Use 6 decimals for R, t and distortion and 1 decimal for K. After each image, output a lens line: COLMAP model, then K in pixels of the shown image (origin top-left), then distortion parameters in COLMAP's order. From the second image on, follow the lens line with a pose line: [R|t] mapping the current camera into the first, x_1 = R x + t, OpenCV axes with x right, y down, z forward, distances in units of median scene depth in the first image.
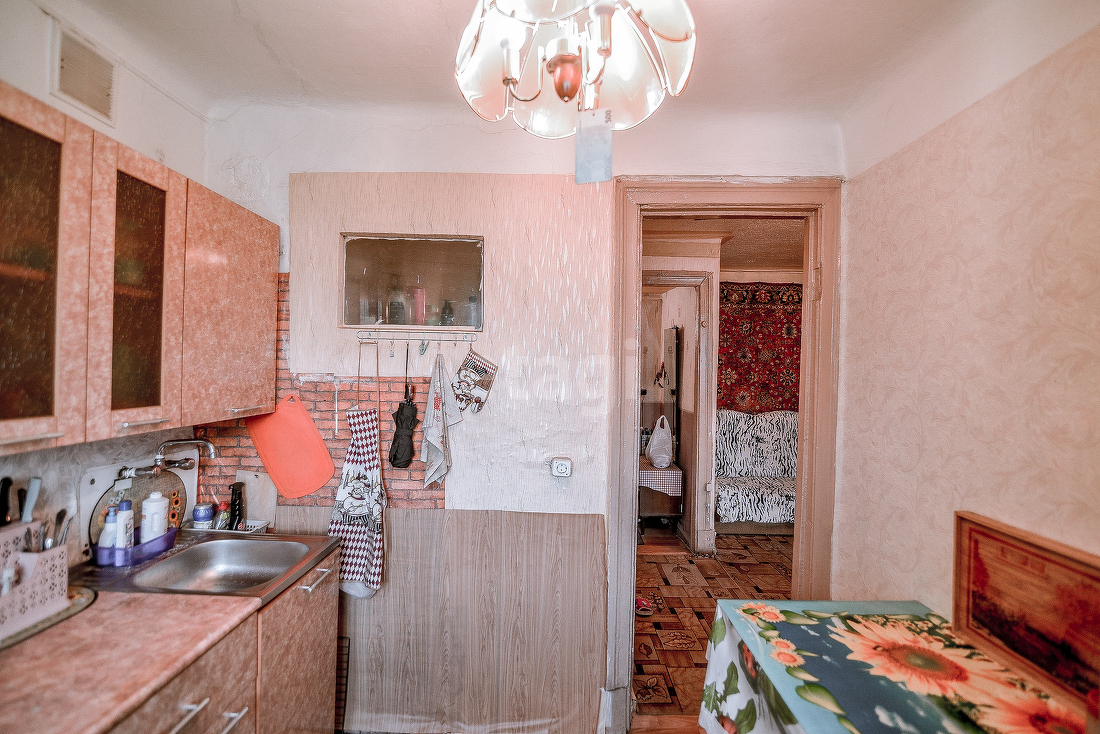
lens RADIAL K [[503.0, 0, 549.2], [0, 503.0, 366.5], [0, 0, 1]] dist [0.000242, 0.000040]
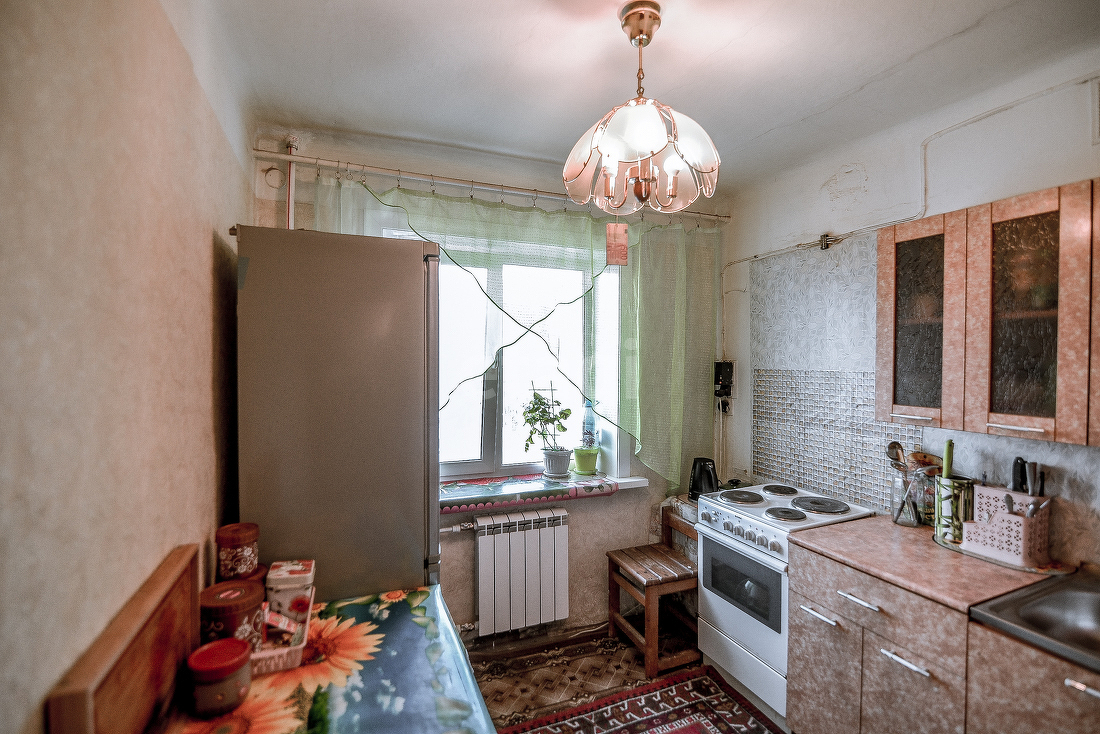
lens RADIAL K [[503.0, 0, 552.0], [0, 503.0, 364.5], [0, 0, 1]] dist [0.000242, 0.000040]
pose [[-0.916422, -0.018638, -0.399779, 0.685149], [-0.022219, 0.999744, 0.004325, -0.016562], [0.399596, 0.012846, -0.916601, 1.768246]]
